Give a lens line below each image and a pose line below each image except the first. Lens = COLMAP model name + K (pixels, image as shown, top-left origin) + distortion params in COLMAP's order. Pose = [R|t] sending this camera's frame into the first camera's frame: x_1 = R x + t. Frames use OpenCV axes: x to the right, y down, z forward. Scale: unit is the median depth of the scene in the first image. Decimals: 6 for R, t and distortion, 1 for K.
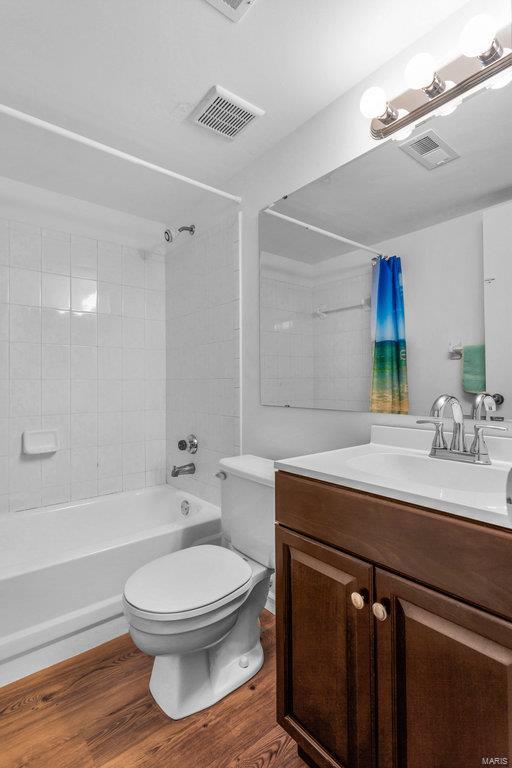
lens RADIAL K [[370.9, 0, 256.0], [0, 370.9, 384.0], [0, 0, 1]] dist [0.001847, -0.000035]
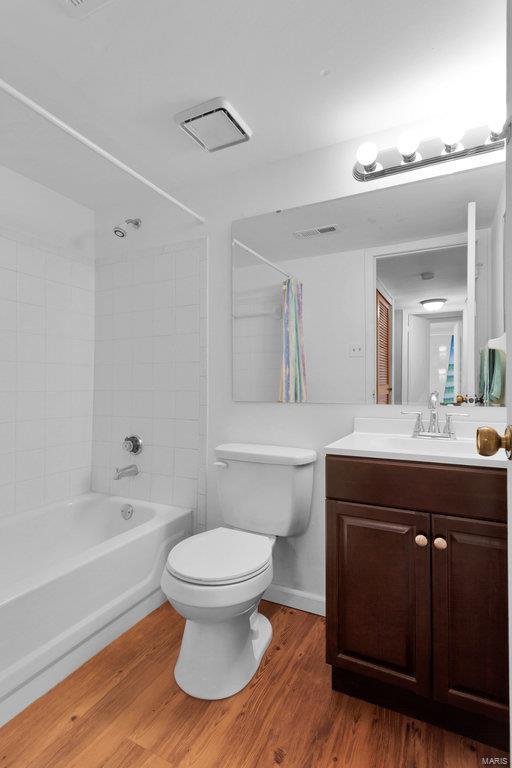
lens RADIAL K [[379.6, 0, 227.2], [0, 379.6, 390.7], [0, 0, 1]] dist [0.002510, 0.000323]
pose [[0.937124, 0.005974, 0.348946, -0.420541], [-0.007940, 0.999960, 0.004207, 0.020085], [-0.348907, -0.006713, 0.937133, -0.019540]]
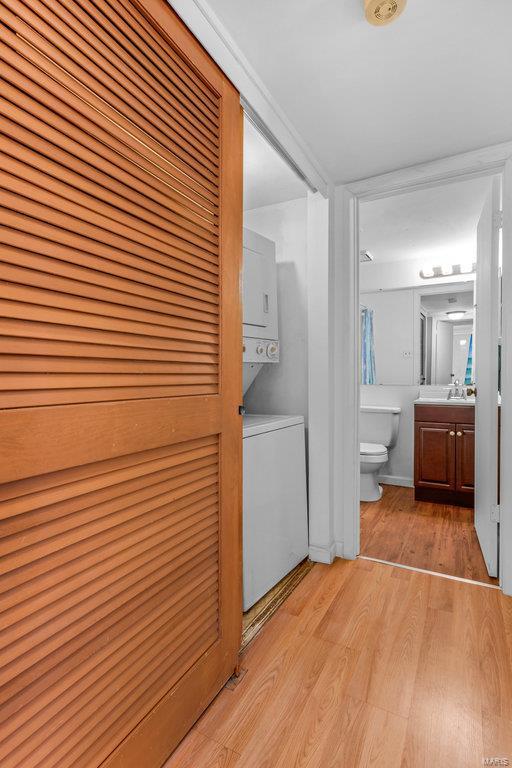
lens RADIAL K [[370.9, 0, 256.0], [0, 370.9, 384.0], [0, 0, 1]] dist [0.001847, -0.000035]
pose [[0.934708, 0.005748, 0.355370, -1.382955], [-0.011725, 0.999824, 0.014668, 0.030679], [-0.355223, -0.017877, 0.934611, -0.842395]]
